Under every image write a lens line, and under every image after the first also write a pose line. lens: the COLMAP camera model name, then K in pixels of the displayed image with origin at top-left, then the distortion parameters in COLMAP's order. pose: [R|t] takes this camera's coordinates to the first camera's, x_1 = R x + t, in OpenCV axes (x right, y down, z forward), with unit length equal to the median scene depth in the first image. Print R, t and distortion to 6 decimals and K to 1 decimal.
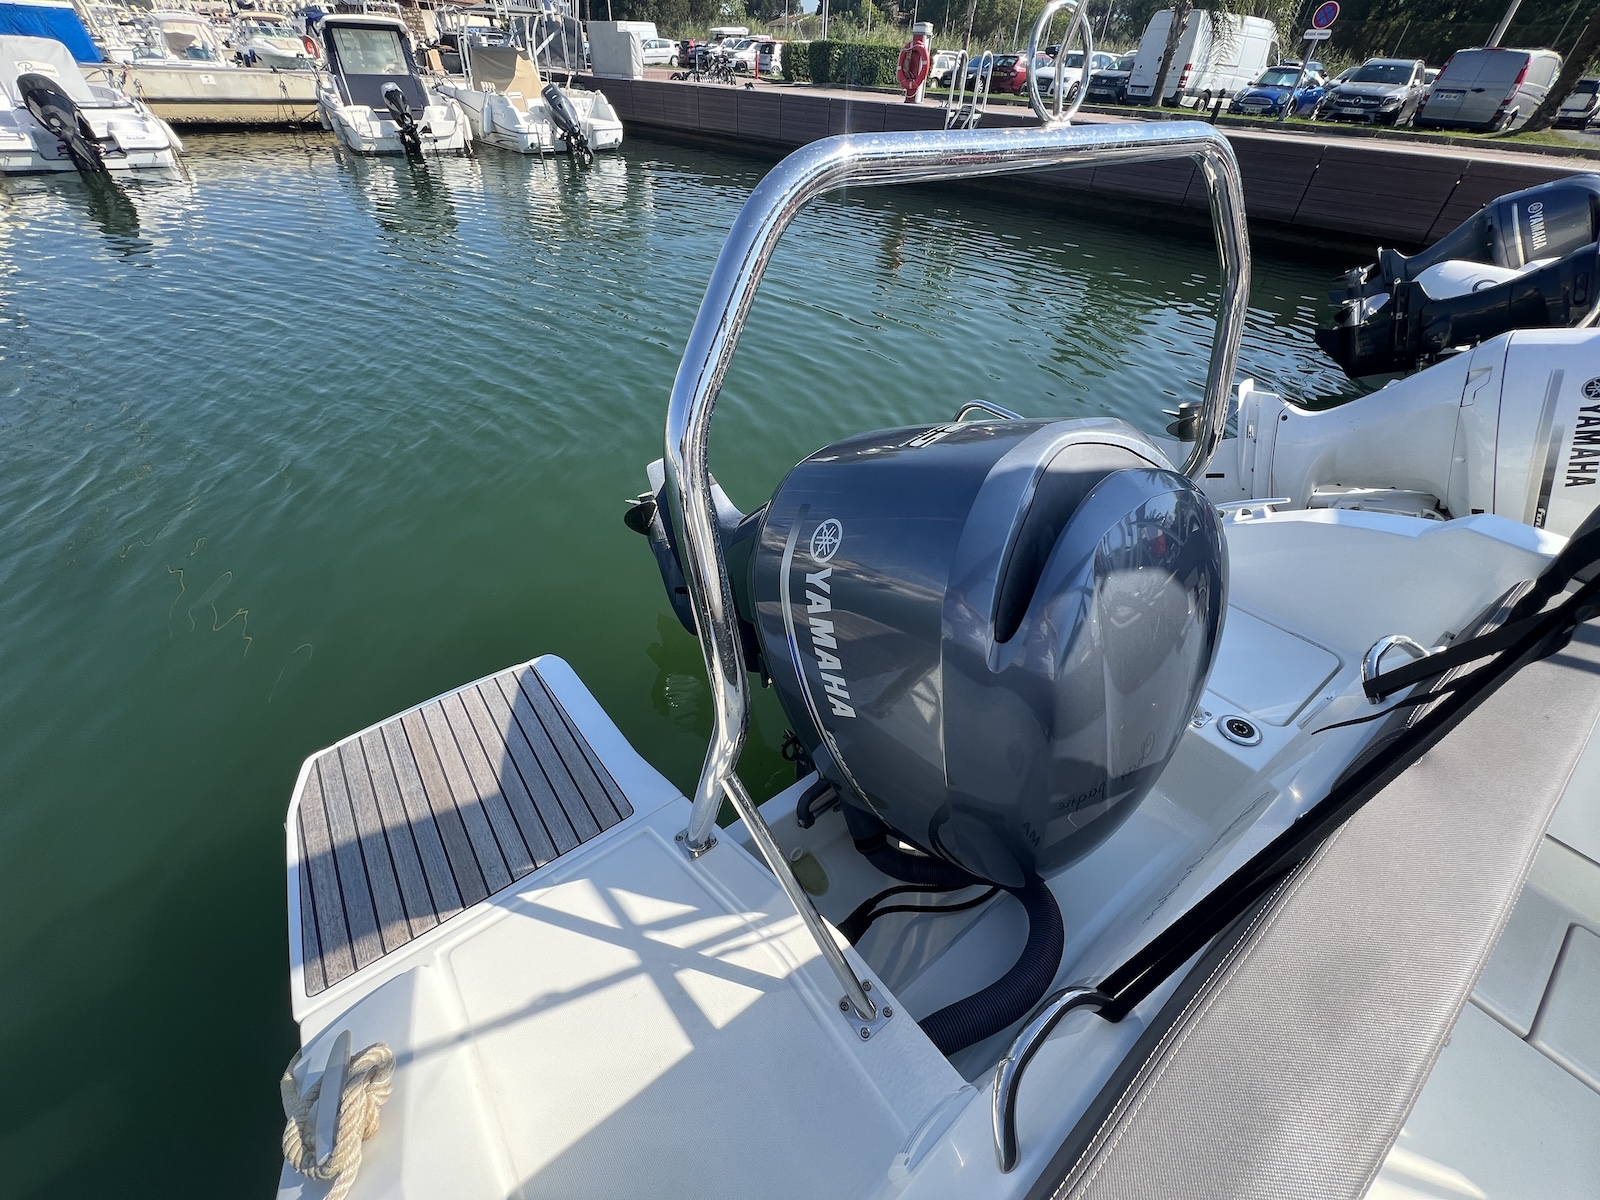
lens RADIAL K [[647.4, 0, 774.7], [0, 647.4, 595.5], [0, 0, 1]] dist [0.037287, 0.000019]
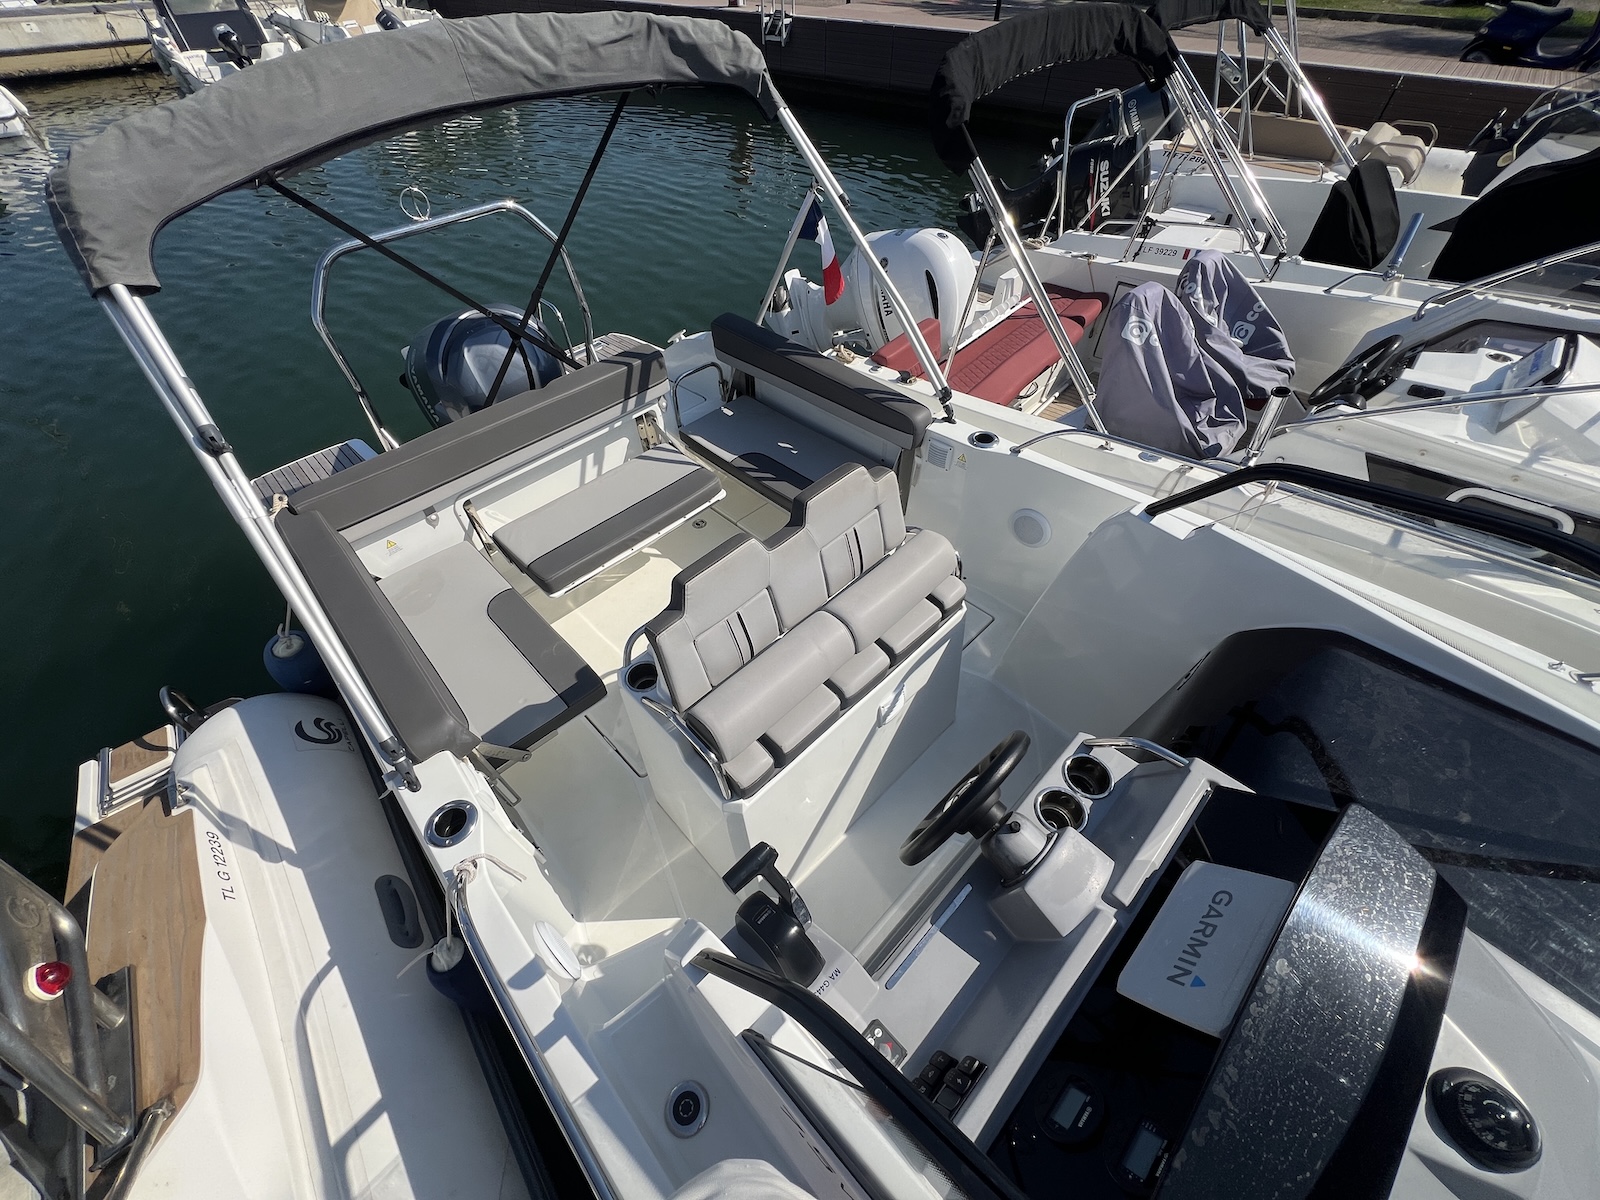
lens RADIAL K [[643.2, 0, 775.8], [0, 643.2, 590.0], [0, 0, 1]] dist [-0.000774, 0.008725]
pose [[0.990196, -0.130960, 0.048598, 0.090203], [0.123573, 0.983466, 0.132380, 0.050437], [-0.065131, -0.125077, 0.990007, -0.135928]]
